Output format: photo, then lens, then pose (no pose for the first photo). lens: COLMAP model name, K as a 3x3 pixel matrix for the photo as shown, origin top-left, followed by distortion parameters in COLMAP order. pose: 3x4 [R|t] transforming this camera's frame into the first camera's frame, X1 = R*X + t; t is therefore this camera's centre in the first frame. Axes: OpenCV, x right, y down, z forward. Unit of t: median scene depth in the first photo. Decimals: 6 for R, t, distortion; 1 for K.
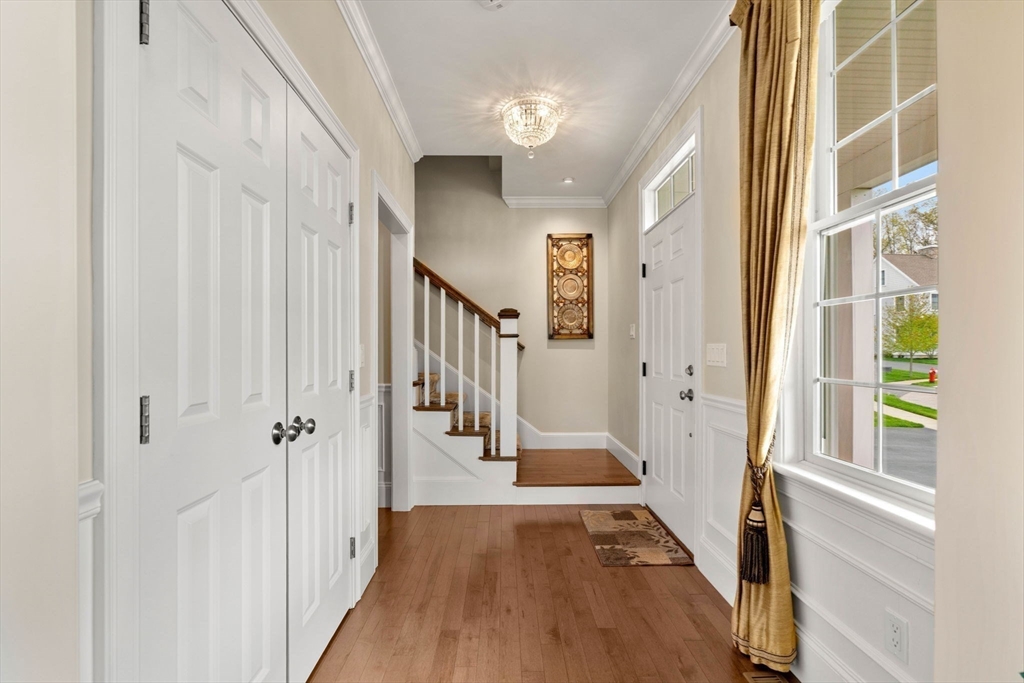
lens RADIAL K [[460.8, 0, 509.8], [0, 460.8, 346.4], [0, 0, 1]] dist [-0.000271, 0.000055]
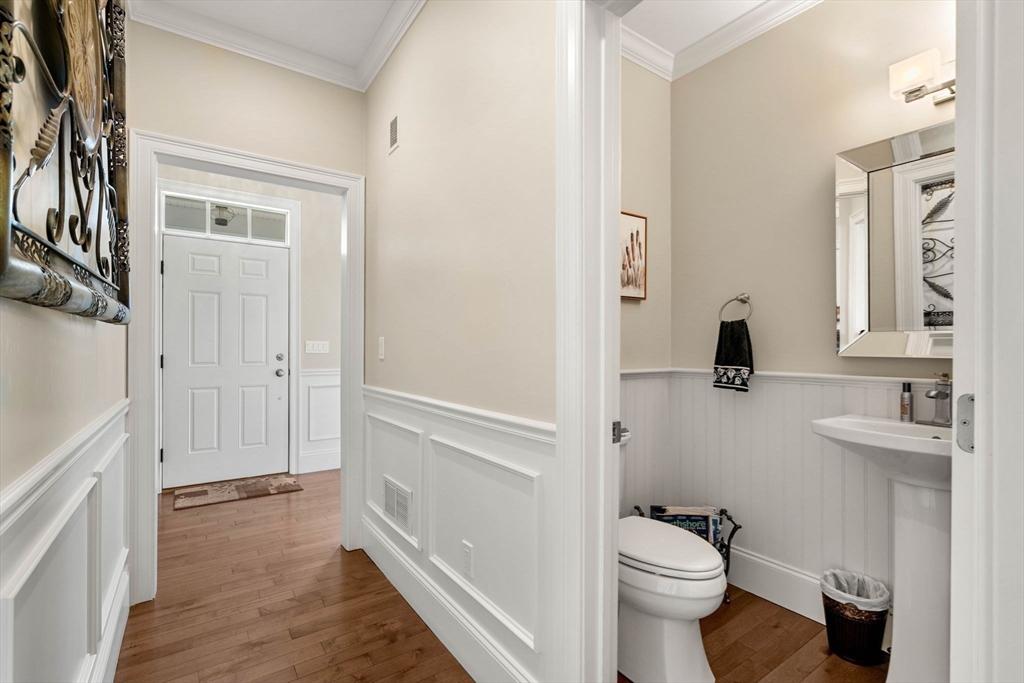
lens RADIAL K [[460.8, 0, 509.8], [0, 460.8, 346.4], [0, 0, 1]] dist [-0.000271, 0.000055]
pose [[-0.556336, 0.000551, 0.830957, -1.196577], [-0.013275, 0.999866, -0.009551, 0.016285], [-0.830851, -0.016345, -0.556255, 1.088726]]
